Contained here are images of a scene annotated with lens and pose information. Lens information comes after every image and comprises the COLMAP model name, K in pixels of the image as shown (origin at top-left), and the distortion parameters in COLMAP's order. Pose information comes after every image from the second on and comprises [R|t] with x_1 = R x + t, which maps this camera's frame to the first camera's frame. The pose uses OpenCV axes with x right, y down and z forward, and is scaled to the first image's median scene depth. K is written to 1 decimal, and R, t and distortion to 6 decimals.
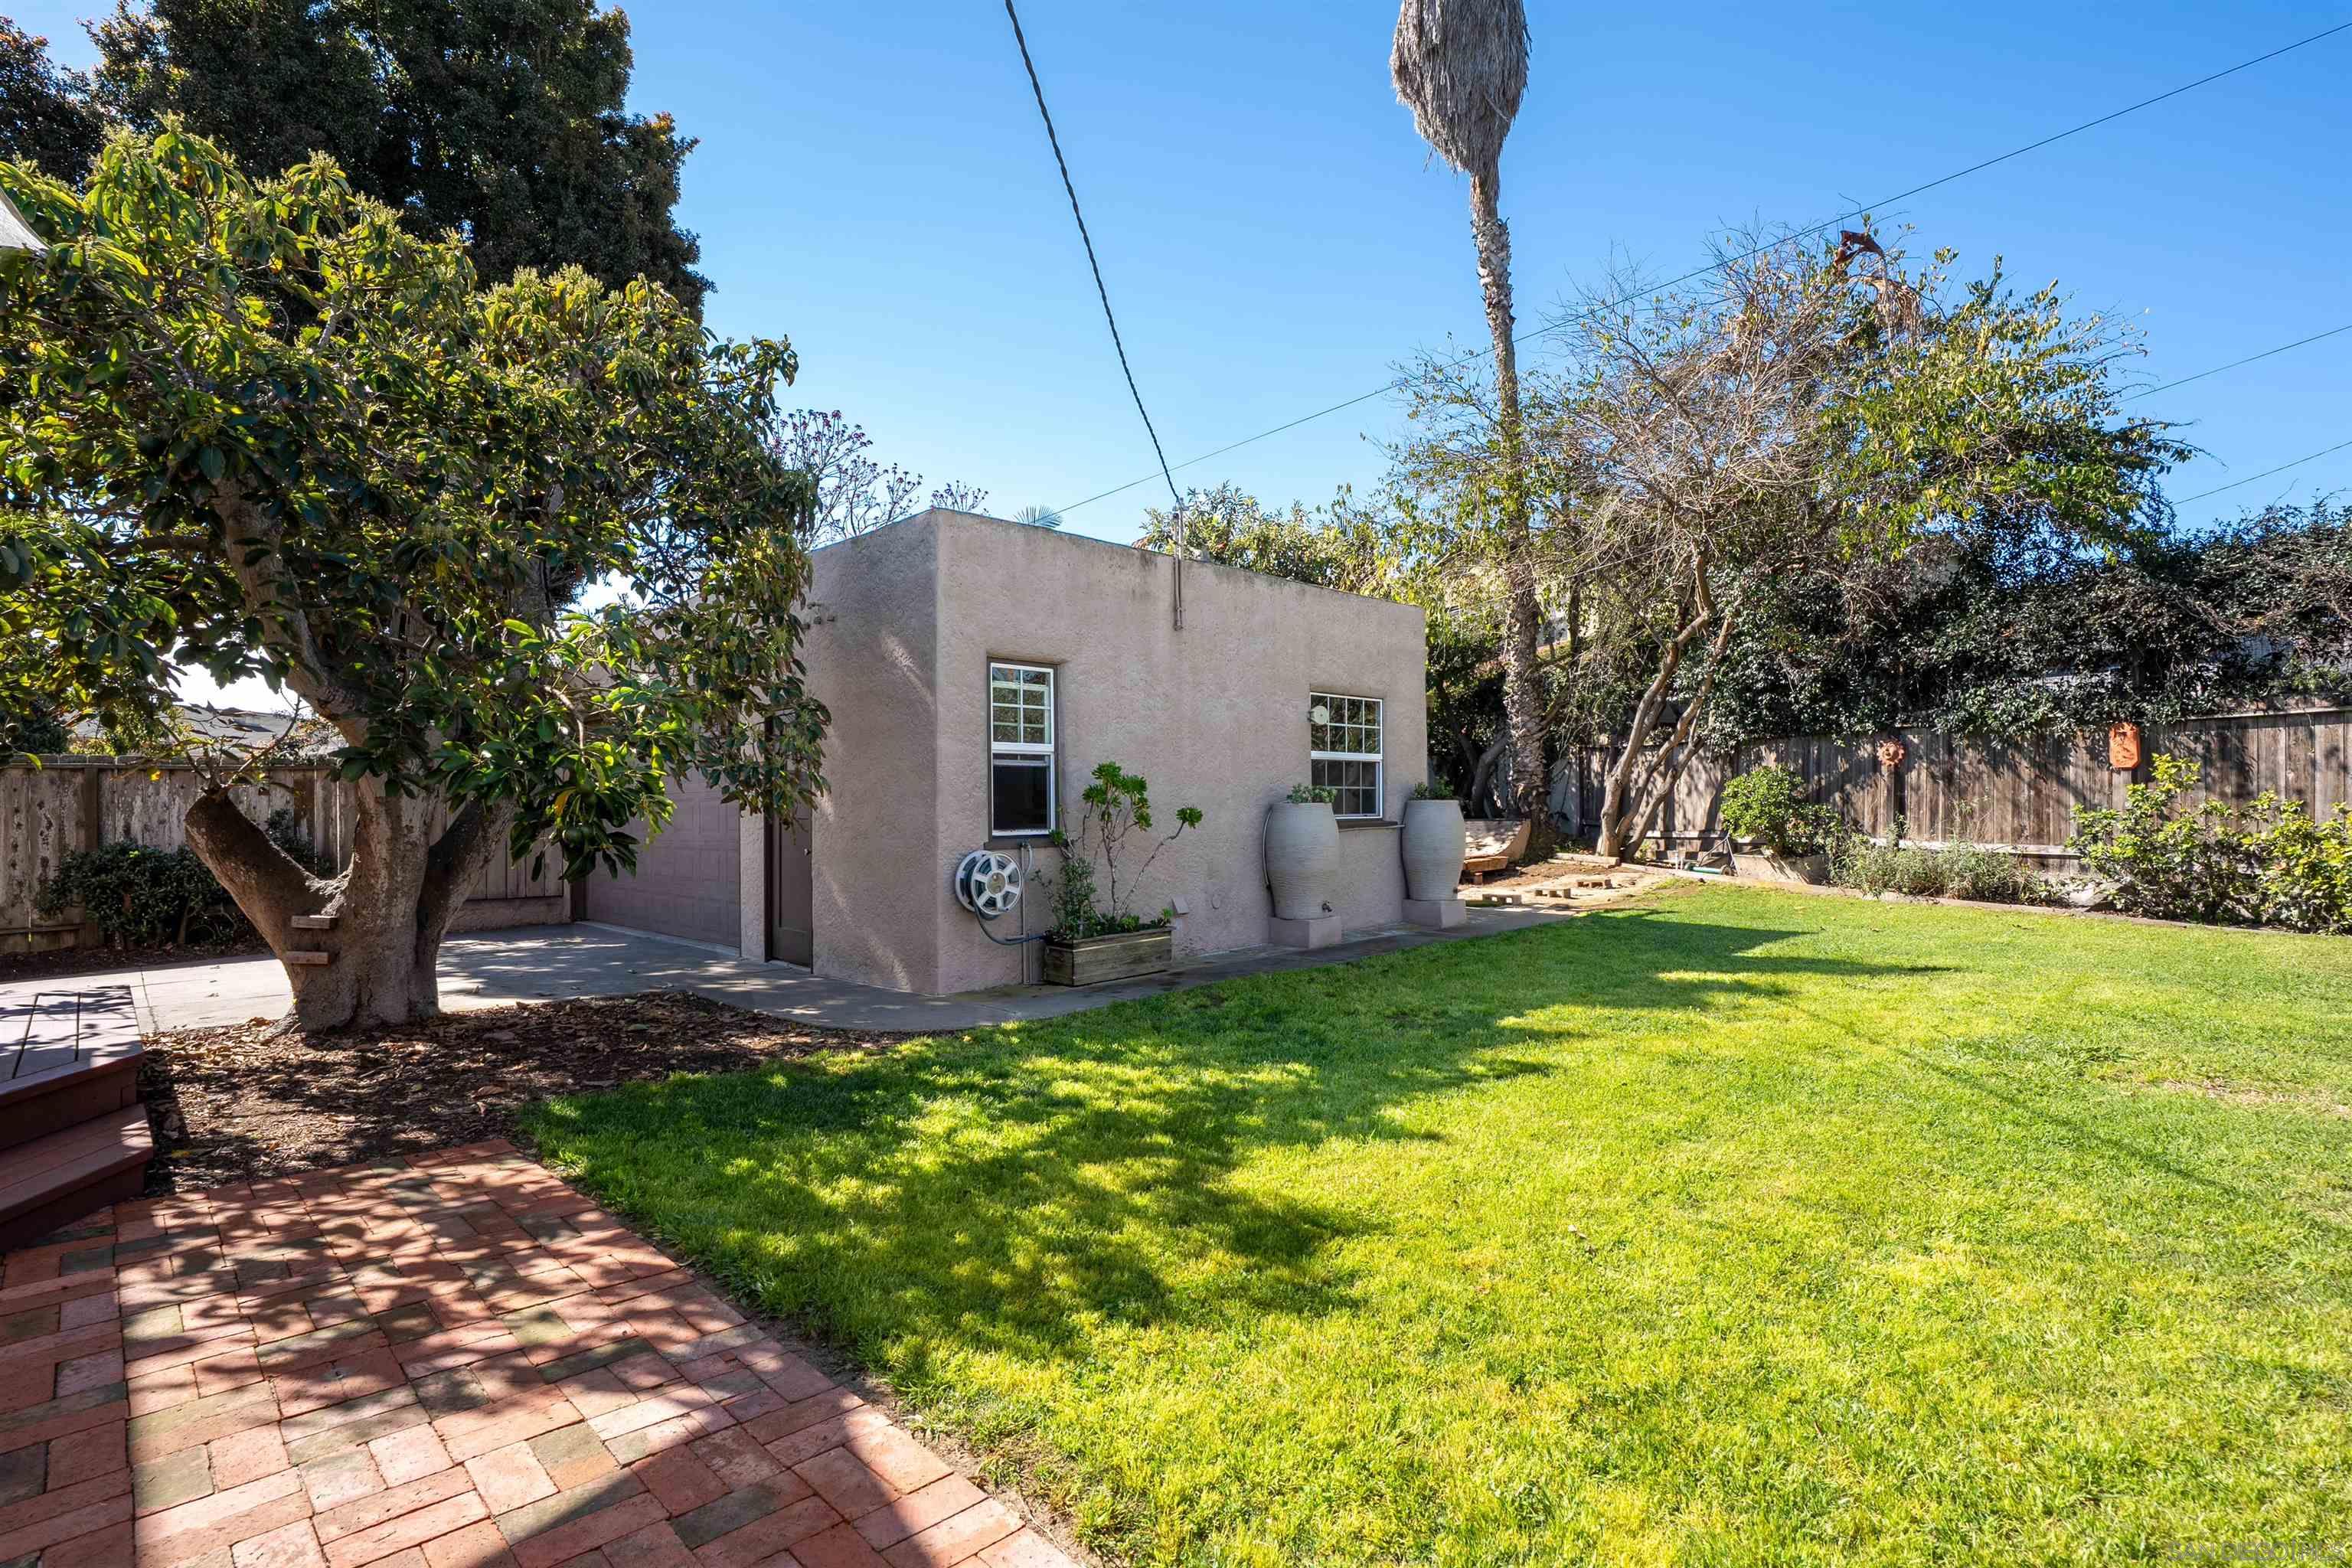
lens RADIAL K [[1105.1, 0, 1178.6], [0, 1105.1, 789.2], [0, 0, 1]] dist [-0.044760, 0.017165]
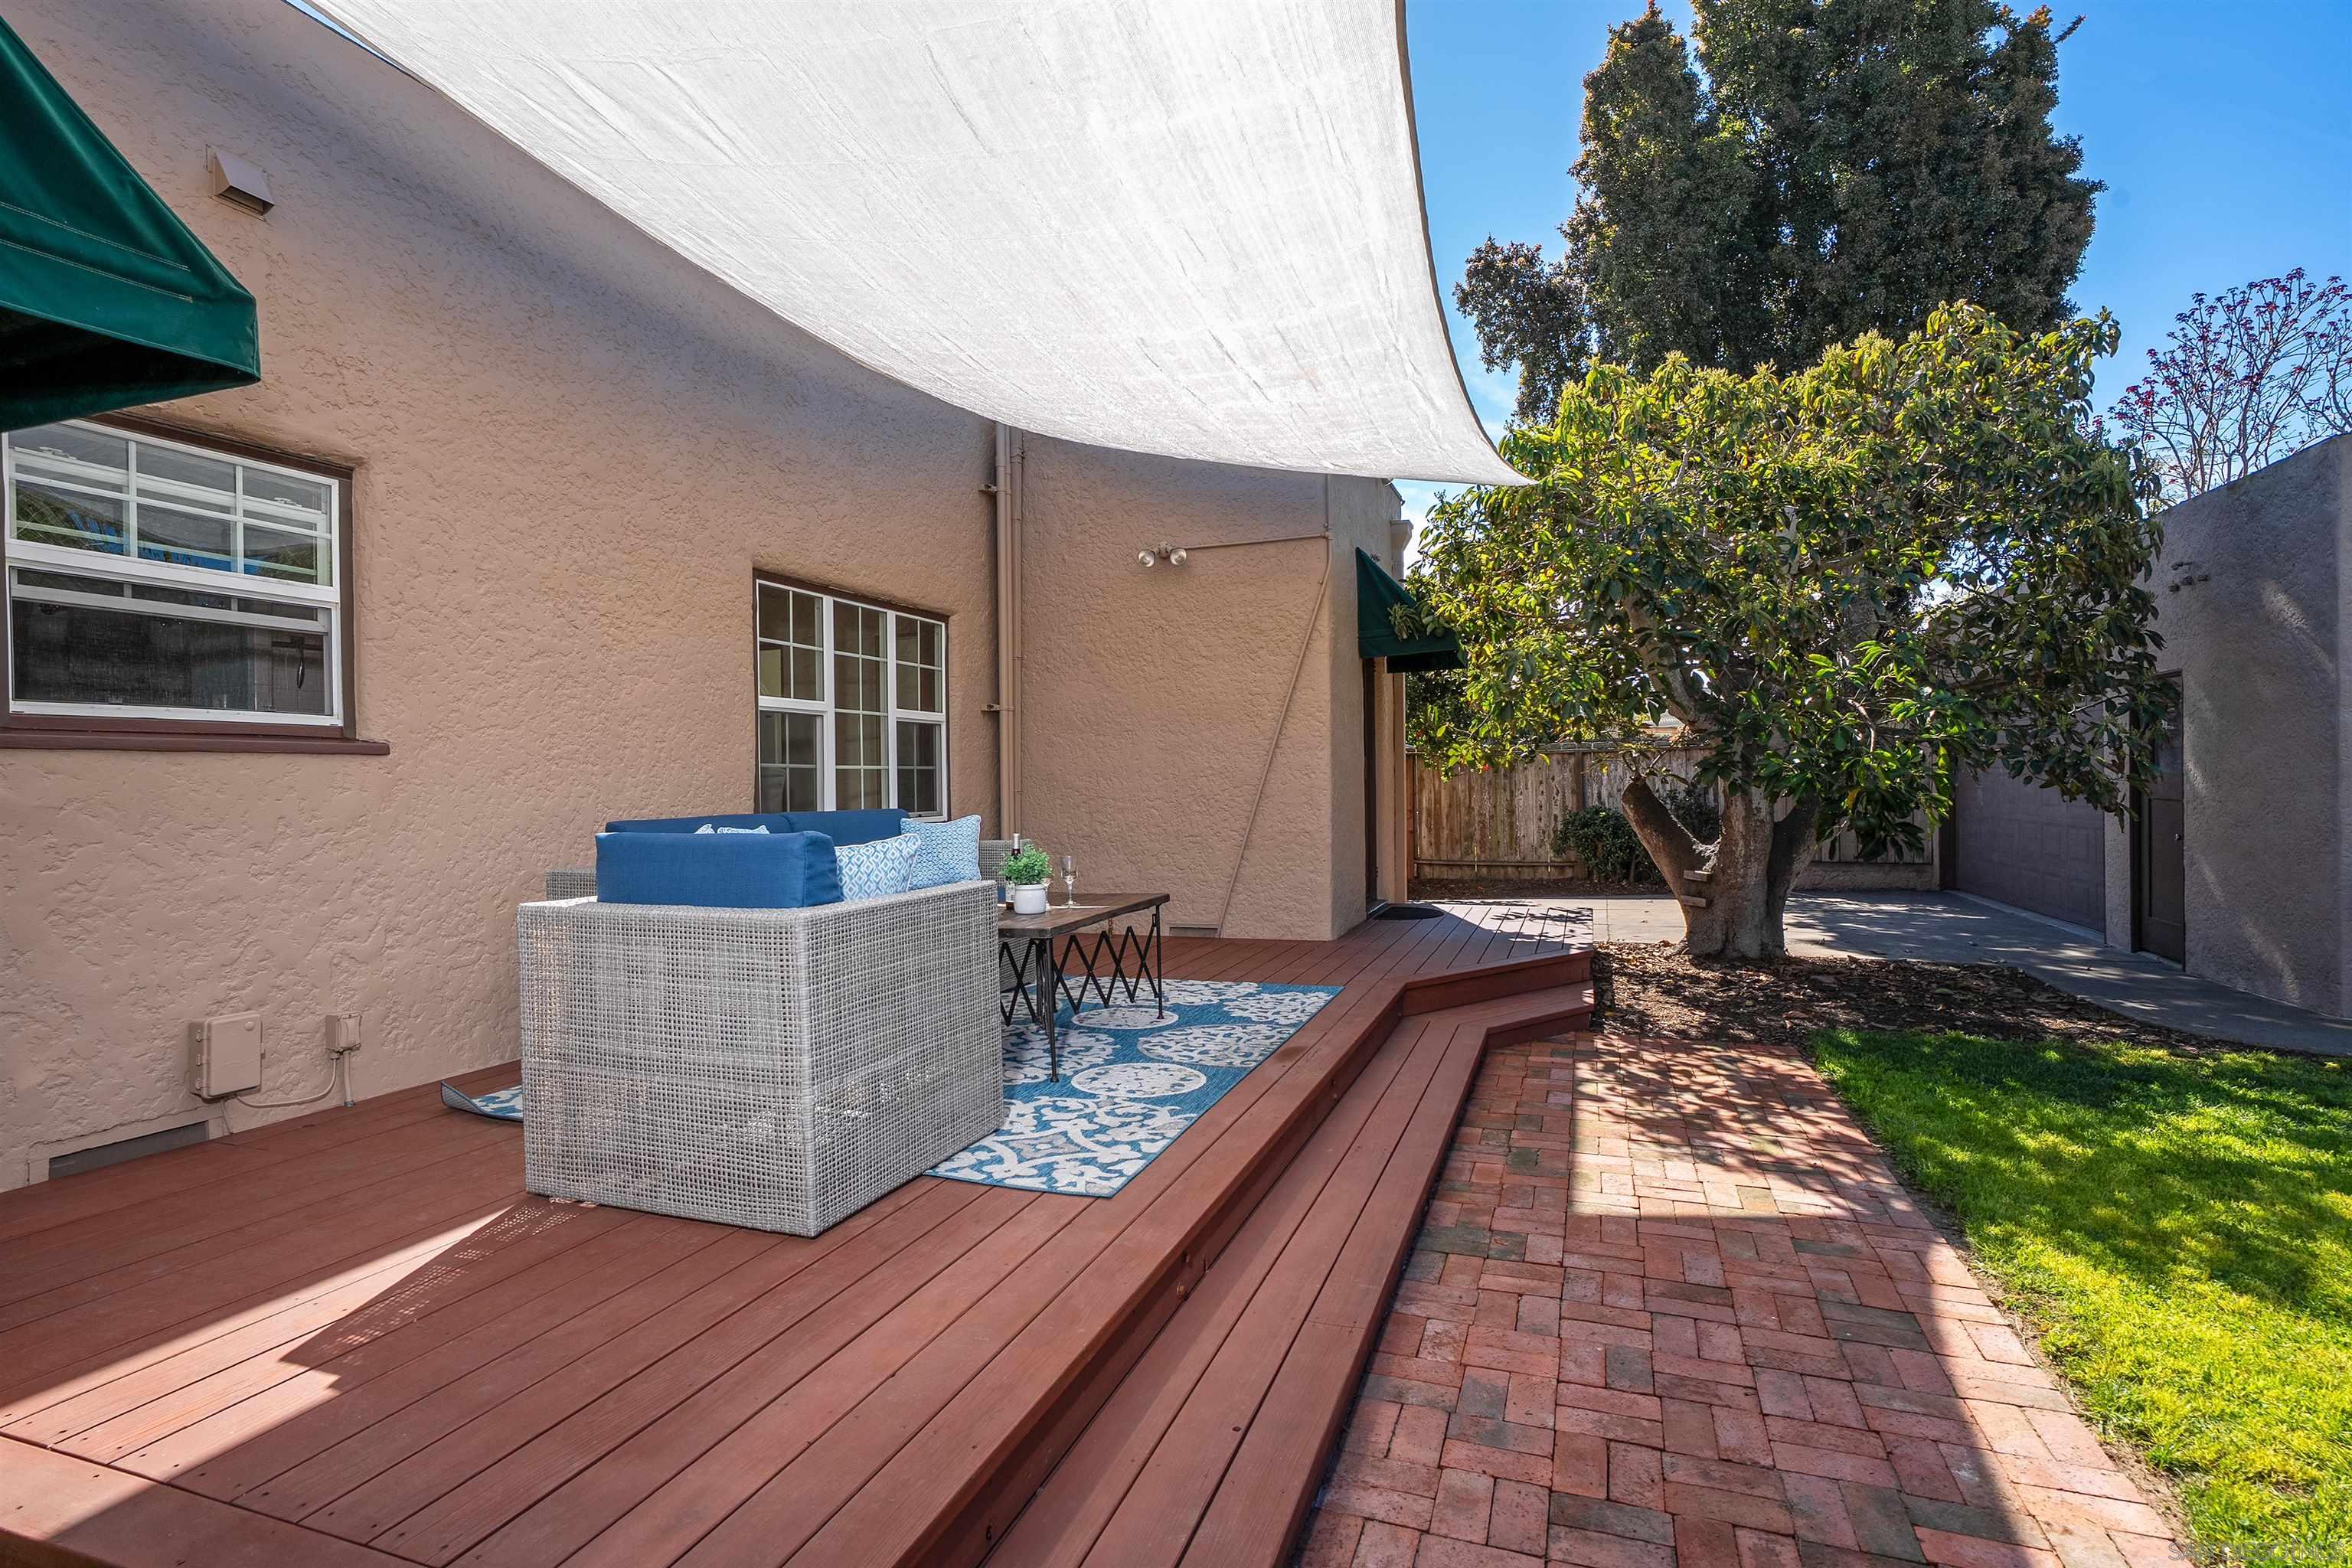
lens RADIAL K [[1153.2, 0, 1176.0], [0, 1153.2, 784.0], [0, 0, 1]] dist [-0.033642, 0.028831]
pose [[0.421089, 0.005684, -0.907001, 0.232852], [0.029426, 0.999368, 0.019924, -0.040700], [0.906542, -0.035079, 0.420656, -0.200749]]
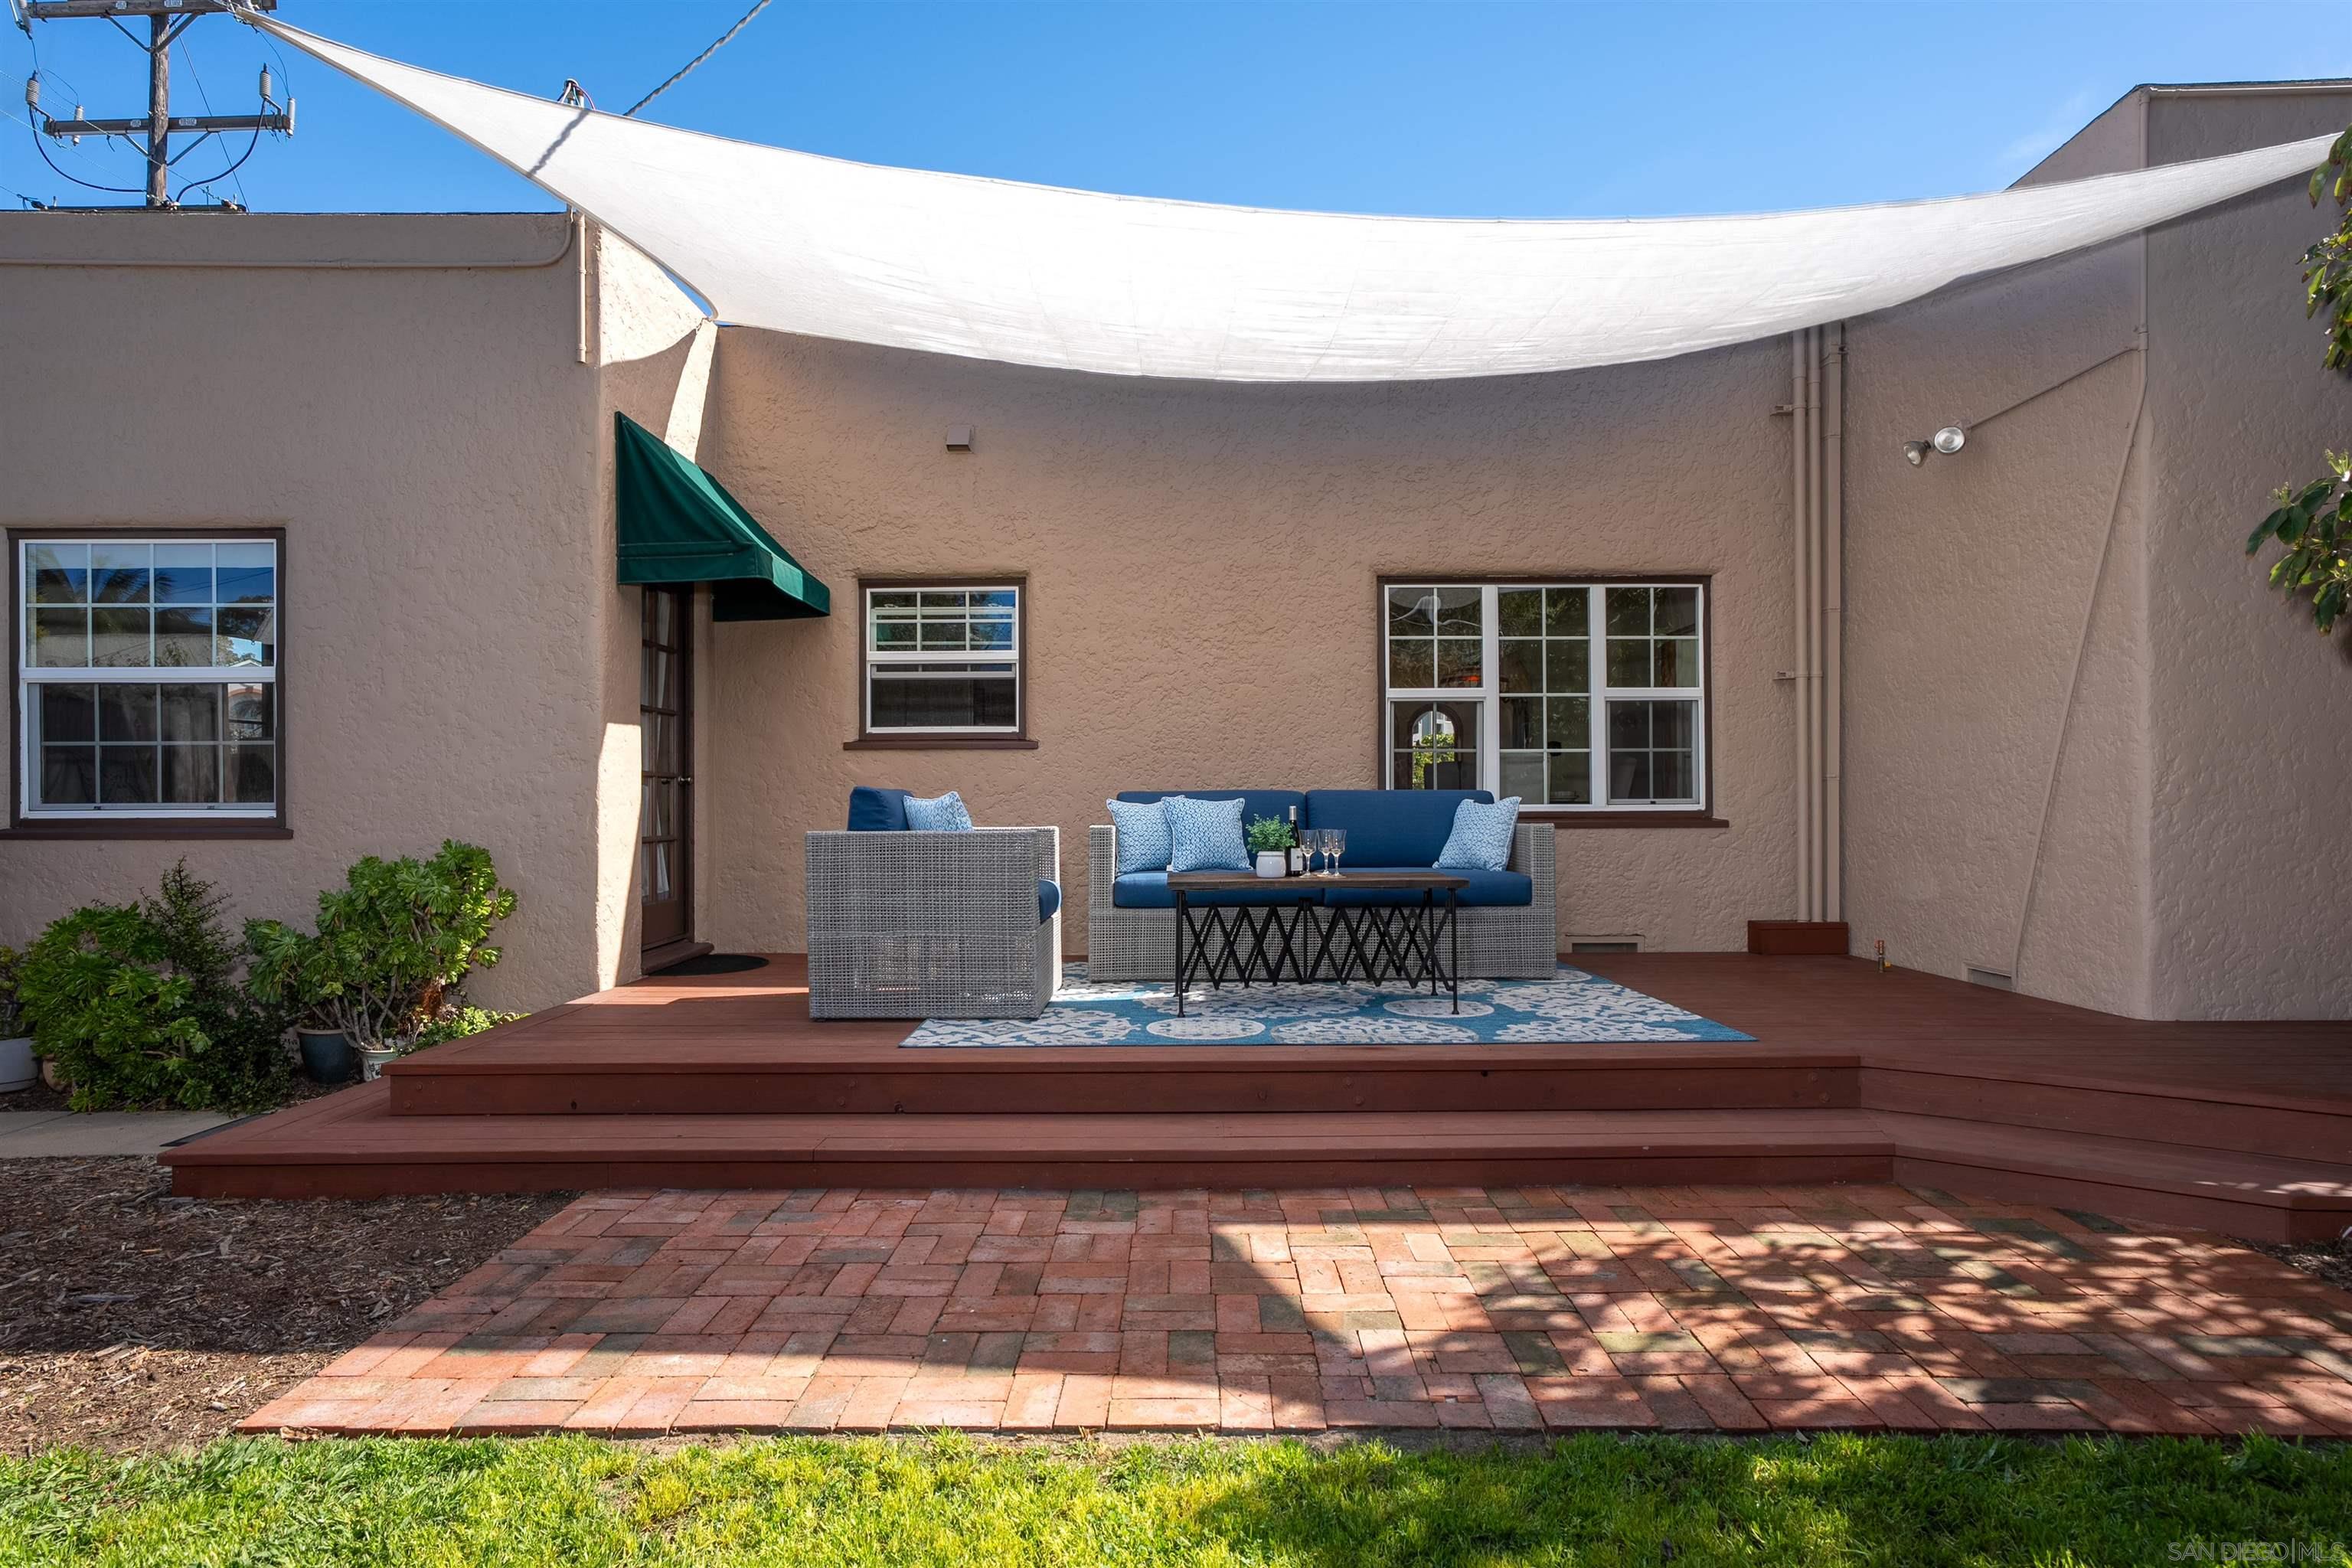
lens RADIAL K [[1276.6, 0, 1176.0], [0, 1276.6, 784.0], [0, 0, 1]] dist [0.001380, 0.003048]
pose [[-0.701094, 0.002619, -0.713064, 0.208549], [0.027787, 0.999334, -0.023650, 0.008228], [0.712527, -0.036395, -0.700700, 0.612015]]
